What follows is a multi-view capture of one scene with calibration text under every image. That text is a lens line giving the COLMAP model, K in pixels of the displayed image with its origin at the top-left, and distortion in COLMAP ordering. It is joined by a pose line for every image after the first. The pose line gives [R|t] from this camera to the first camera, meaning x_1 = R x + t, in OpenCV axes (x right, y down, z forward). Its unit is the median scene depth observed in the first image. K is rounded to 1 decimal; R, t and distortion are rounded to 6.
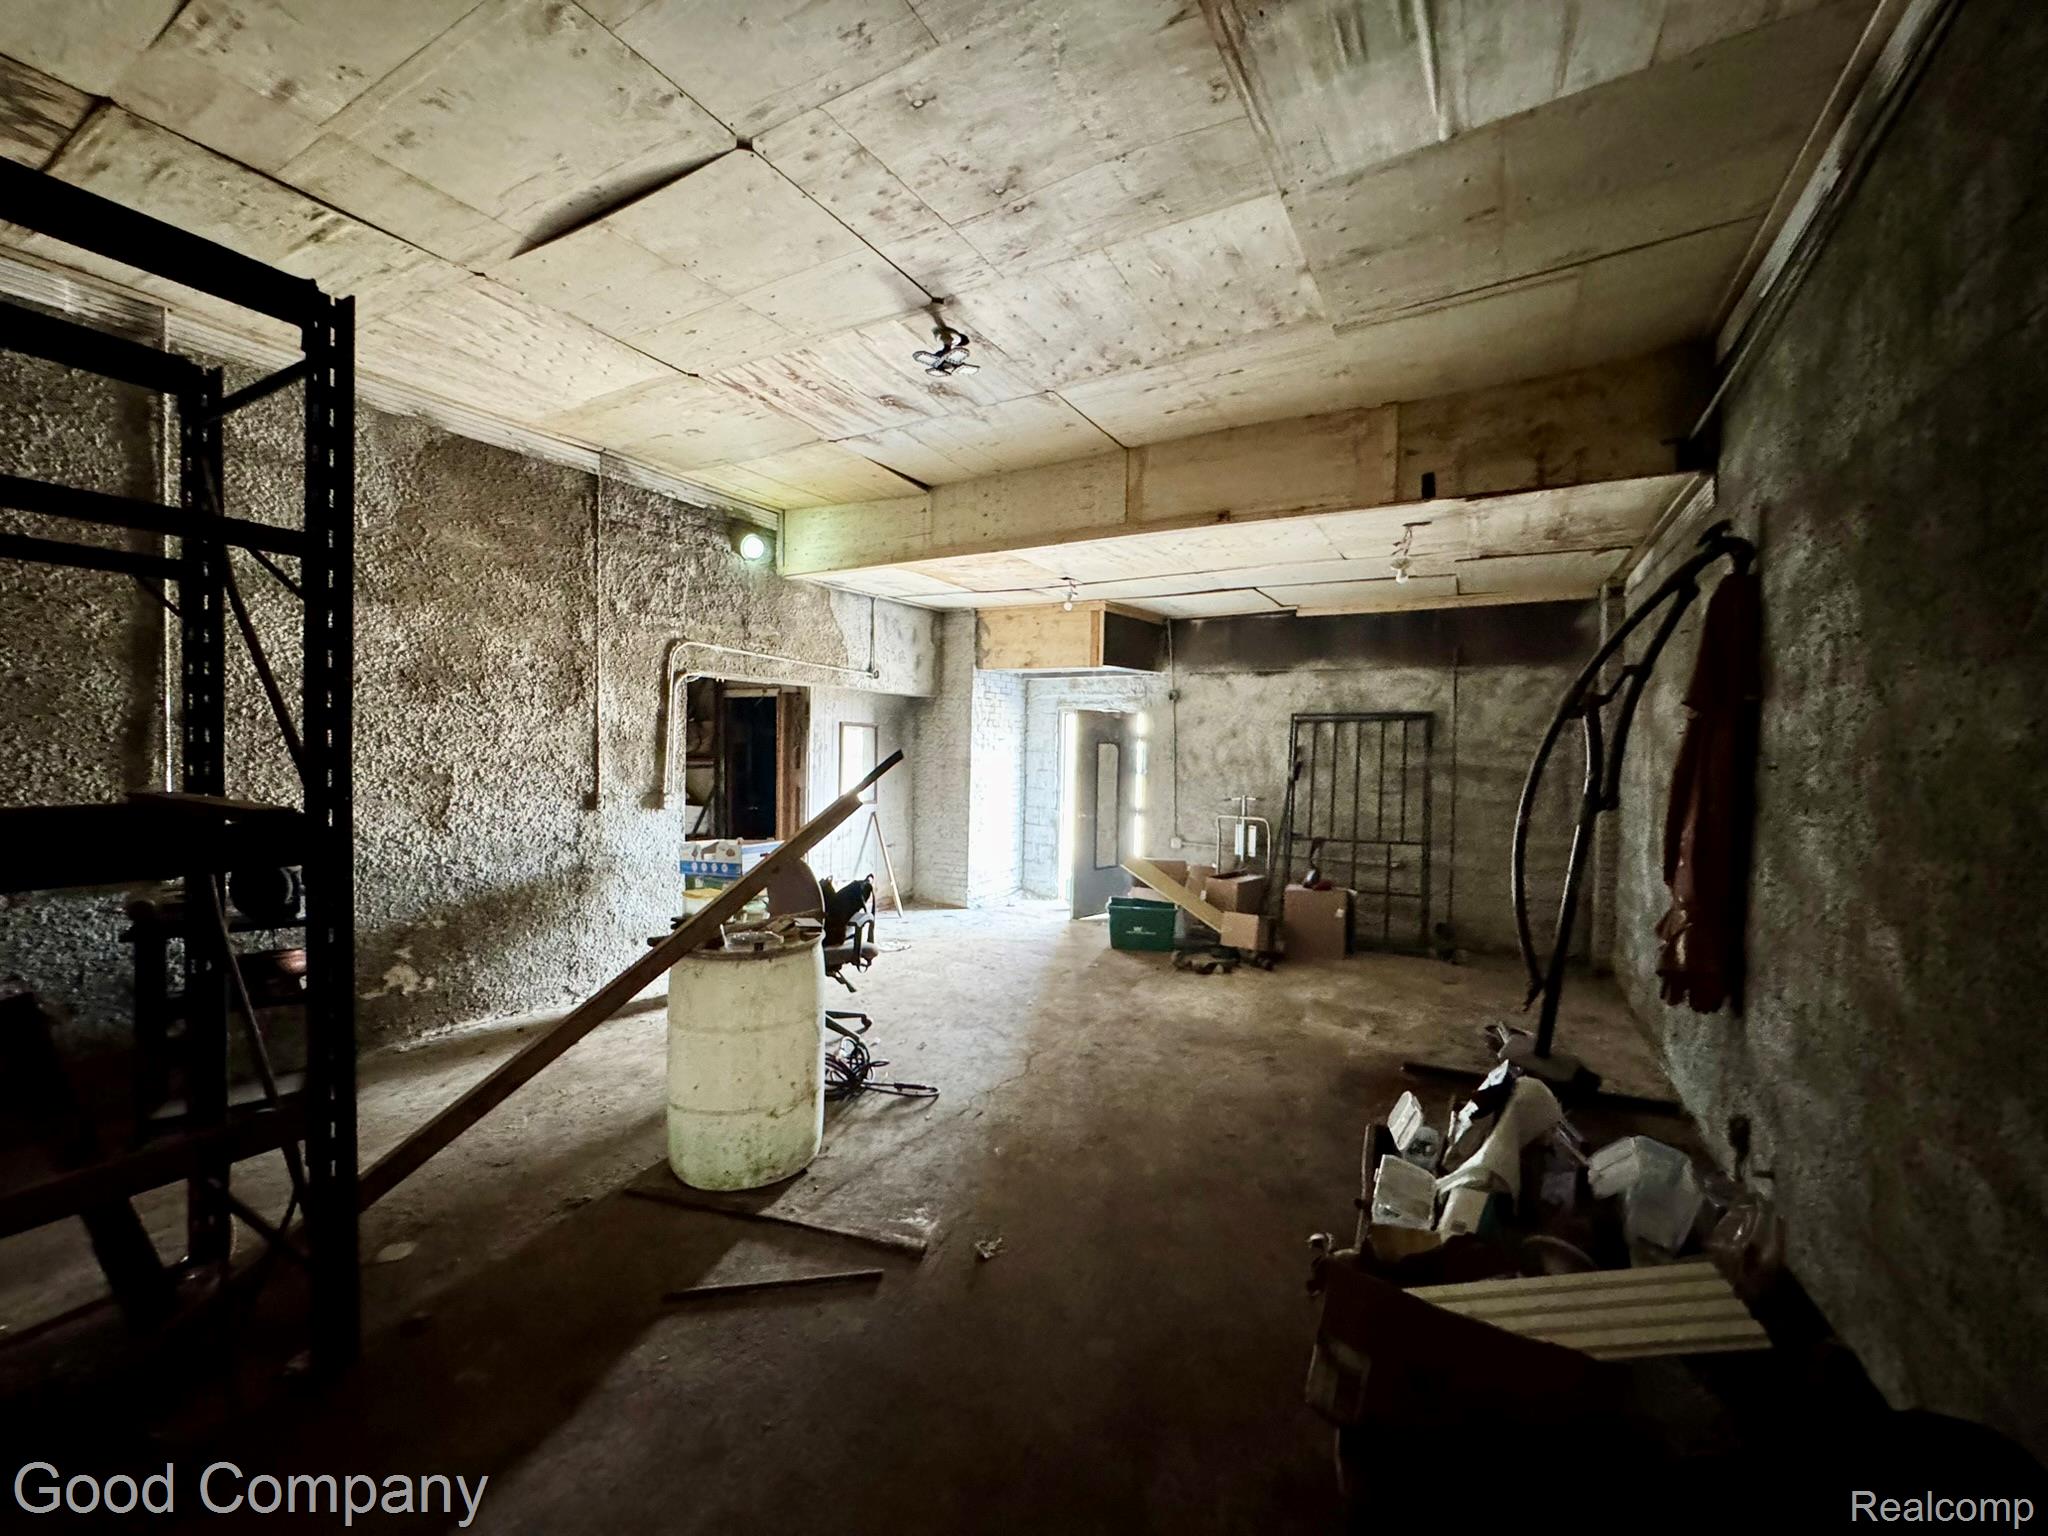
lens RADIAL K [[827.6, 0, 1019.0], [0, 827.6, 767.8], [0, 0, 1]] dist [-0.000275, 0.000020]
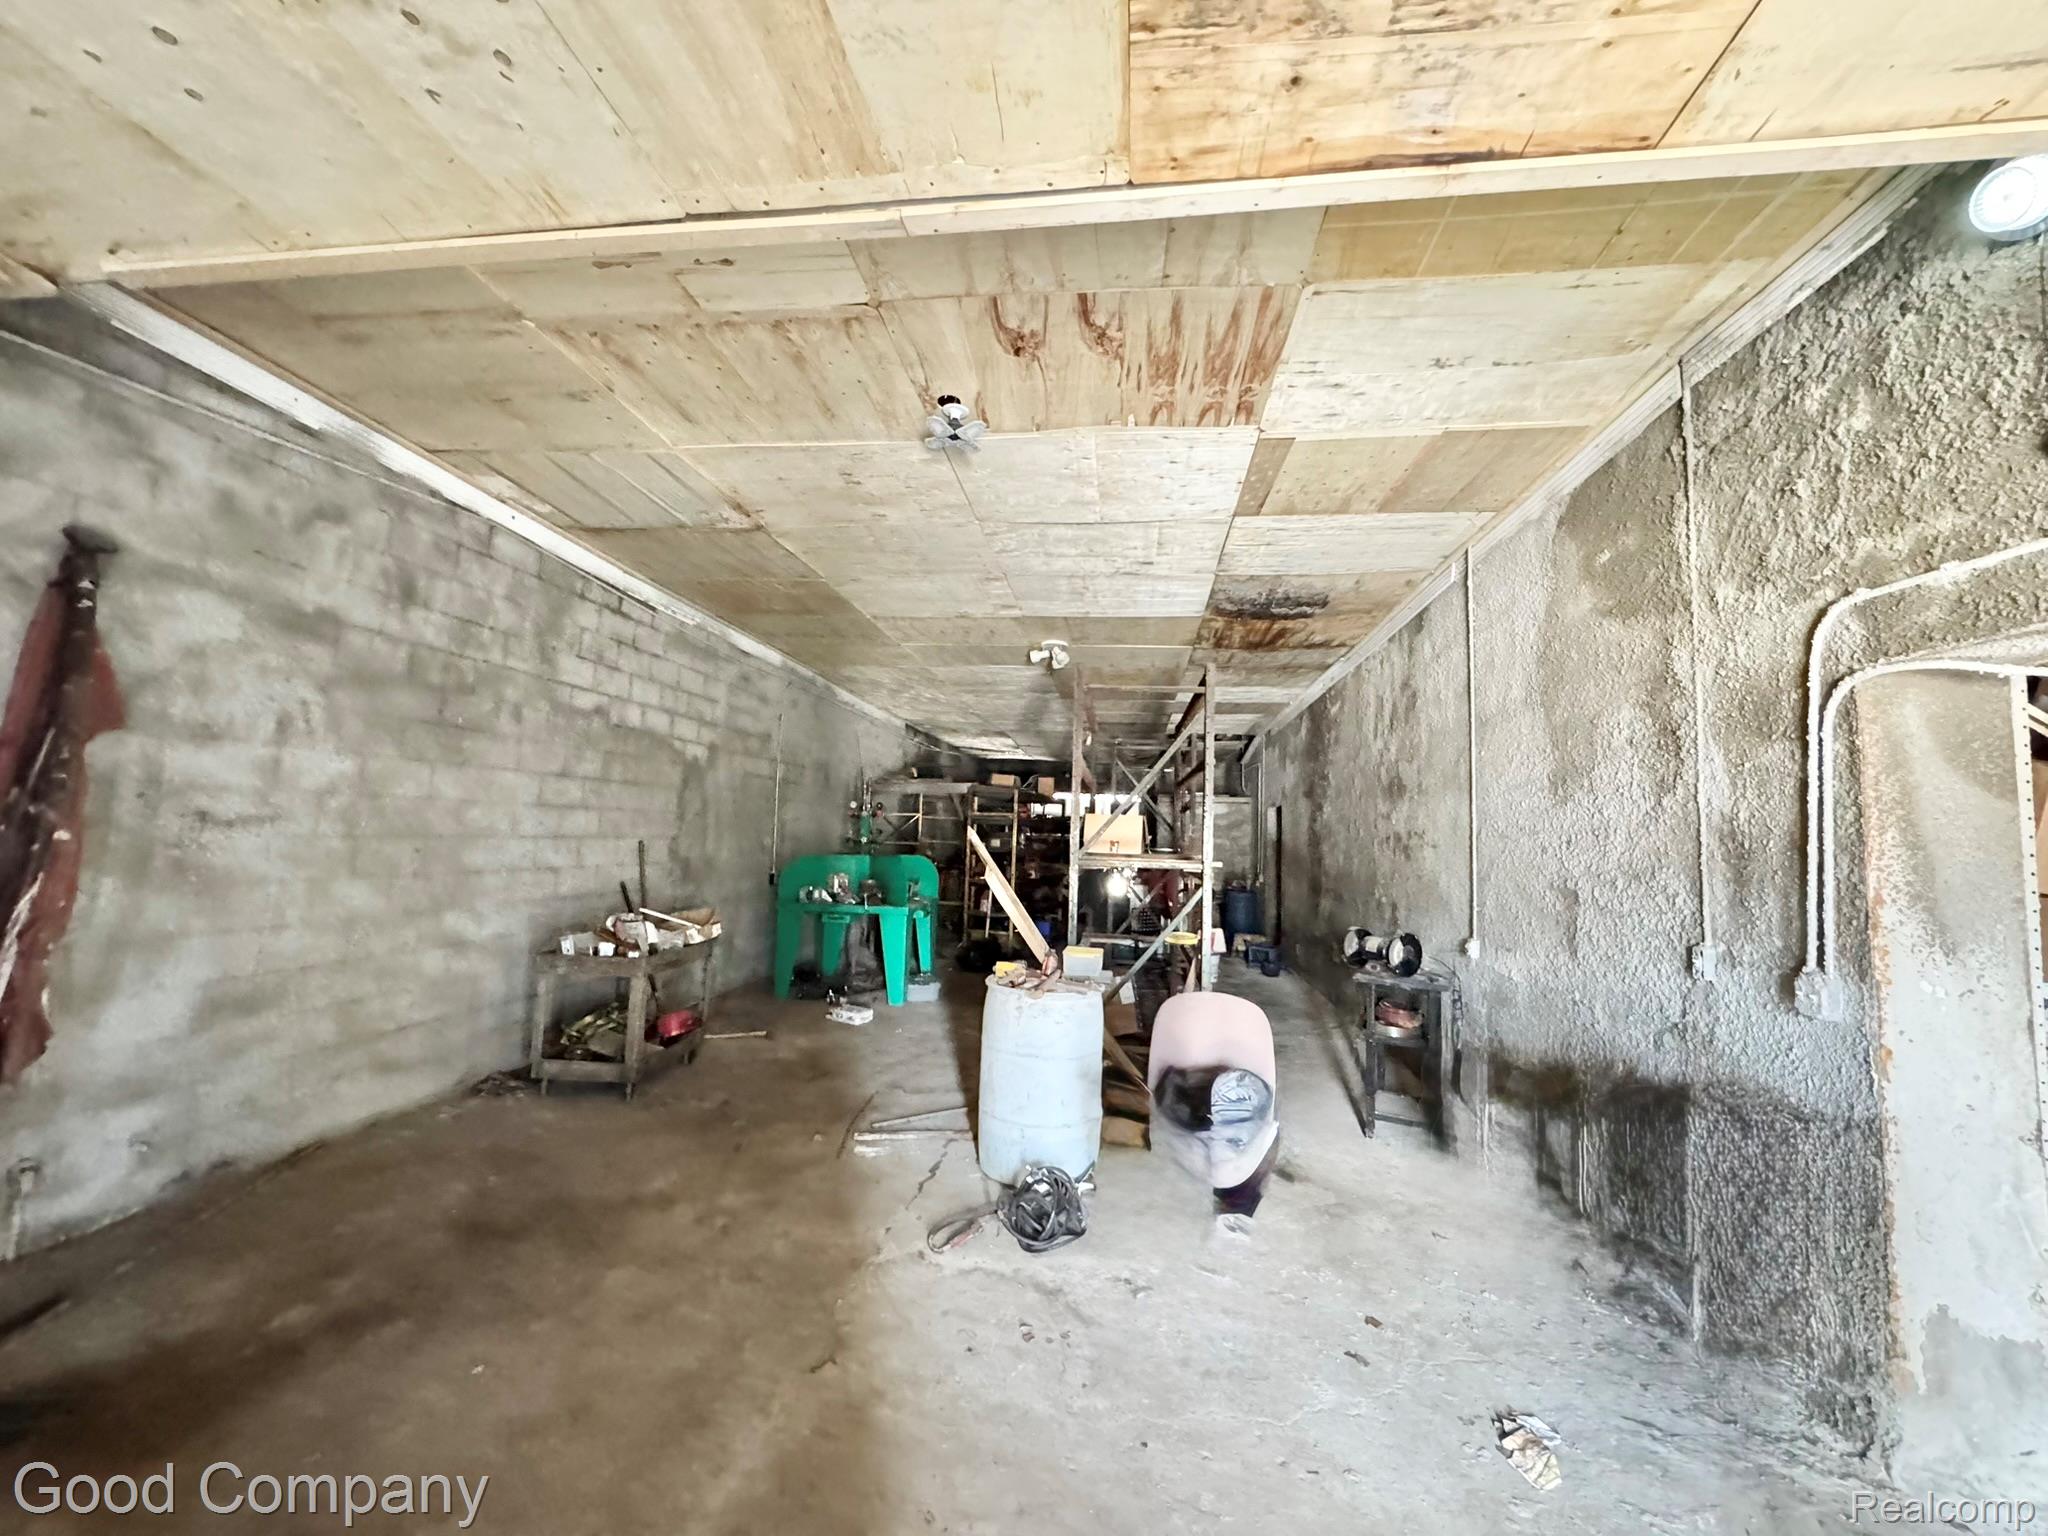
lens RADIAL K [[827.6, 0, 1019.6], [0, 827.6, 768.5], [0, 0, 1]] dist [-0.000275, 0.000020]
pose [[-0.926331, -0.073616, -0.369447, 0.118813], [-0.054806, 0.996622, -0.061170, -0.027755], [0.372702, -0.036416, -0.927236, 1.317284]]
